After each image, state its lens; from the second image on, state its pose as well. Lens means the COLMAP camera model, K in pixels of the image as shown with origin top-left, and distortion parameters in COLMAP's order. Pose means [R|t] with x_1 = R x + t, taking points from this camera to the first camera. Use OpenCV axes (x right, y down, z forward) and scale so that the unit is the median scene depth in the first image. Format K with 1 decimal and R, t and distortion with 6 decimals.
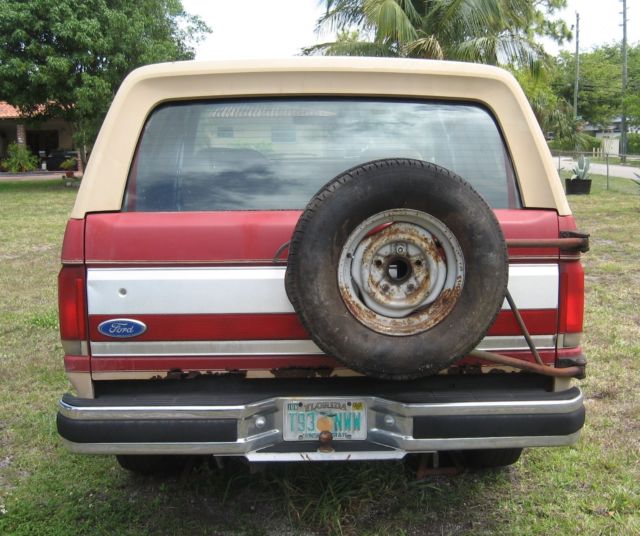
lens RADIAL K [[890.9, 0, 355.6], [0, 890.9, 265.1], [0, 0, 1]] dist [-0.124355, -0.005889]
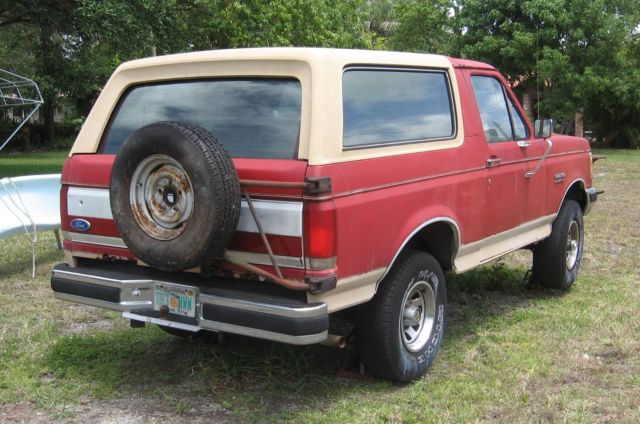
lens RADIAL K [[850.8, 0, 330.0], [0, 850.8, 209.2], [0, 0, 1]] dist [-0.139592, 0.065362]
pose [[0.796099, 0.065024, -0.601663, 0.995136], [-0.077795, 0.996958, 0.004809, -0.000631], [0.600146, 0.042978, 0.798735, 0.035290]]
